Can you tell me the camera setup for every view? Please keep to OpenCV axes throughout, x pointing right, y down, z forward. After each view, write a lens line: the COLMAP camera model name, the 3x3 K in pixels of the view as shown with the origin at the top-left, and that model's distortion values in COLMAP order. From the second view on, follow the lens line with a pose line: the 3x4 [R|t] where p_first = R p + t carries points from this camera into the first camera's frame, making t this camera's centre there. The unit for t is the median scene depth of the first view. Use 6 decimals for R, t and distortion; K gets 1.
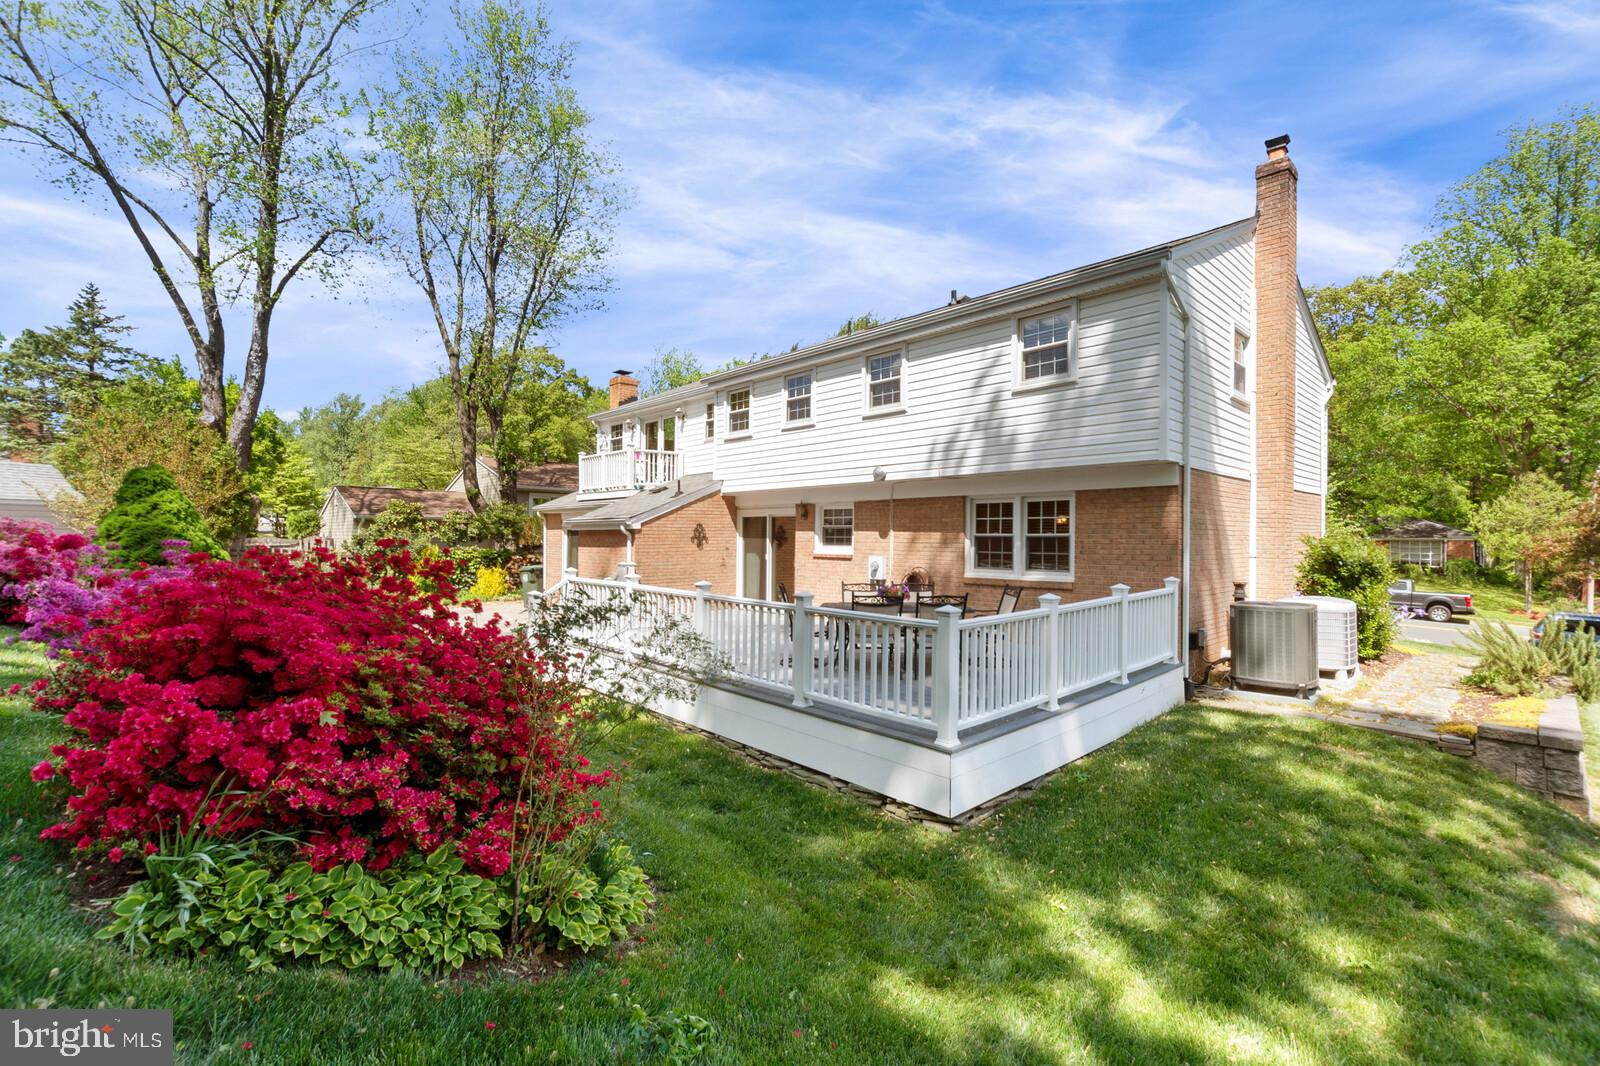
lens RADIAL K [[702.6, 0, 802.7], [0, 702.6, 542.9], [0, 0, 1]] dist [-0.000261, 0.000312]
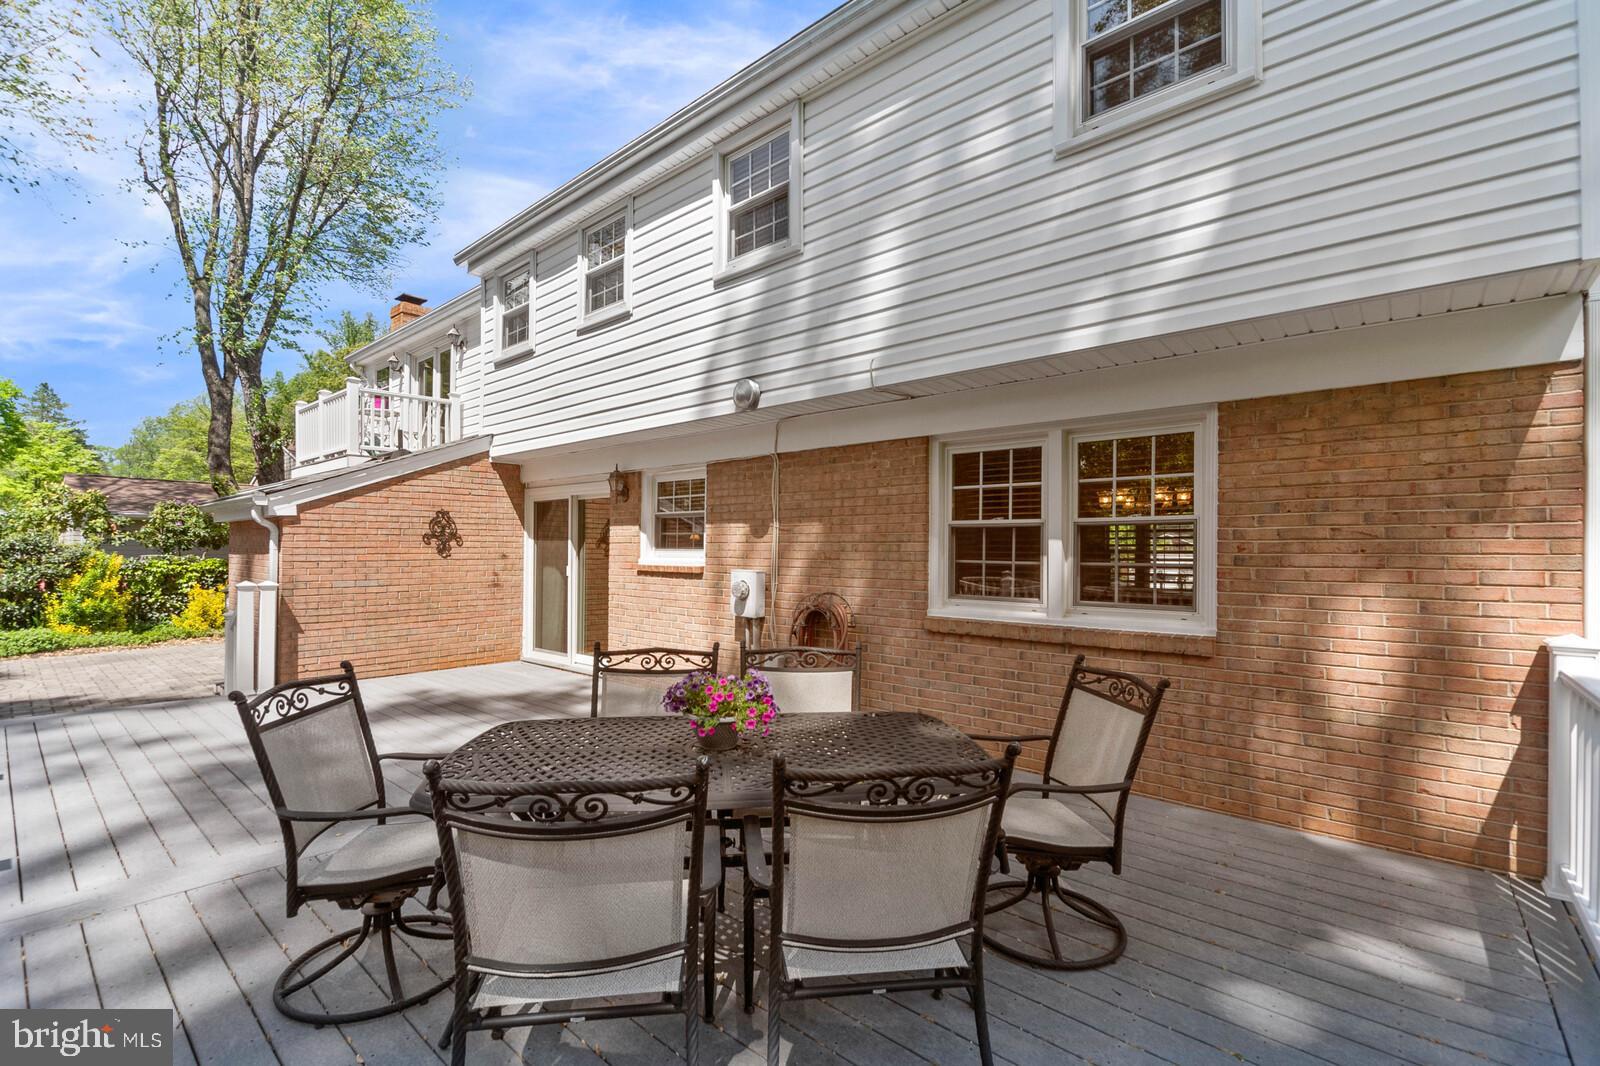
lens RADIAL K [[702.6, 0, 795.3], [0, 702.6, 536.8], [0, 0, 1]] dist [-0.000261, 0.000312]
pose [[0.995637, 0.005204, 0.093161, 0.085858], [-0.002786, 0.999656, -0.026065, 0.007586], [-0.093265, 0.025692, 0.995310, 0.462468]]
